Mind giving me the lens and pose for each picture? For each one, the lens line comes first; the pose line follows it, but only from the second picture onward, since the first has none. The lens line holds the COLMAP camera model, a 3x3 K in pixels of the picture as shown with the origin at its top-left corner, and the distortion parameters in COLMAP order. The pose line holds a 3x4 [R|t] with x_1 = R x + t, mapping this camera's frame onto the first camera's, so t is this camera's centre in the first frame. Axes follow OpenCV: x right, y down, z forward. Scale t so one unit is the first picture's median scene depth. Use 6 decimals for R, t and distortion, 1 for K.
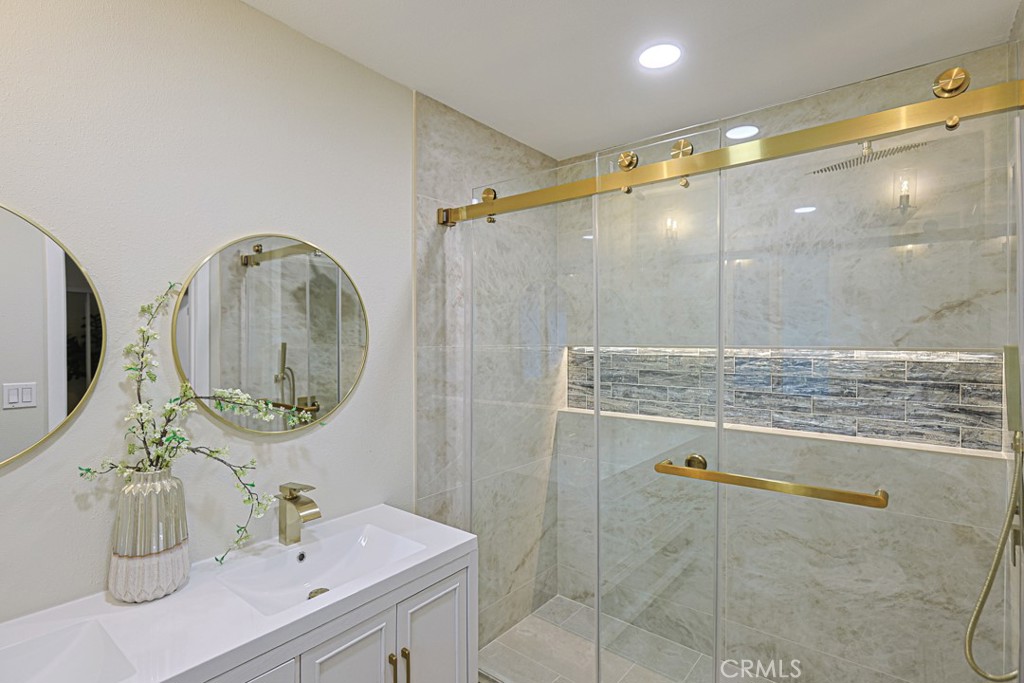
lens RADIAL K [[494.0, 0, 509.0], [0, 494.0, 342.0], [0, 0, 1]] dist [0.000896, 0.000733]
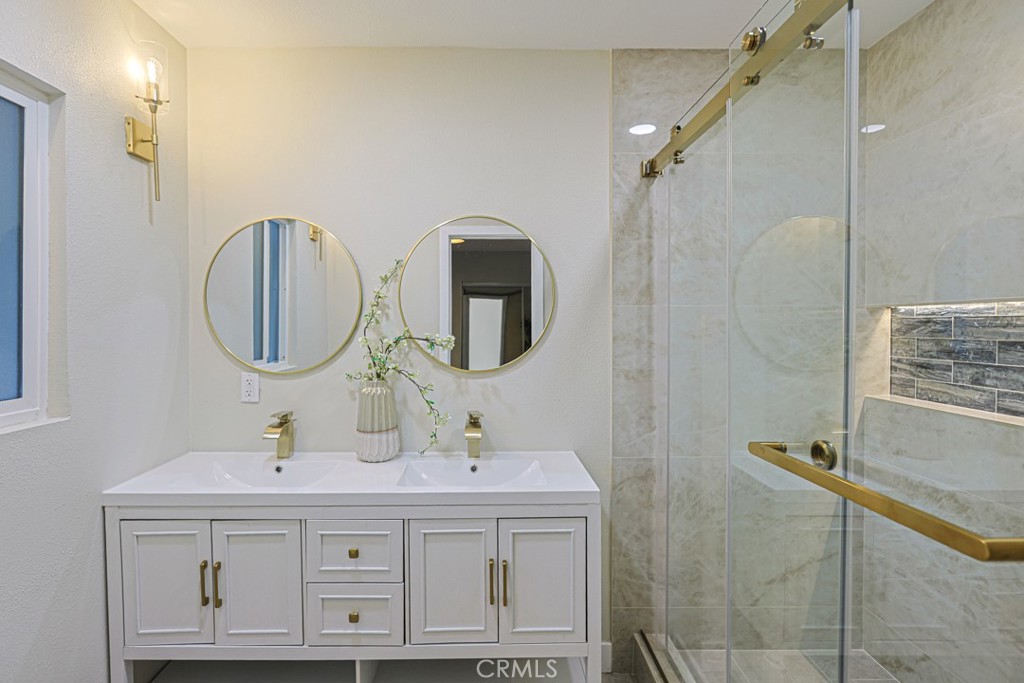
lens RADIAL K [[494.0, 0, 471.2], [0, 494.0, 327.4], [0, 0, 1]] dist [0.000896, 0.000733]
pose [[0.649139, 0.008540, -0.760621, 0.371294], [-0.002315, 0.999955, 0.009252, 0.043604], [0.760666, -0.004245, 0.649130, 0.123842]]
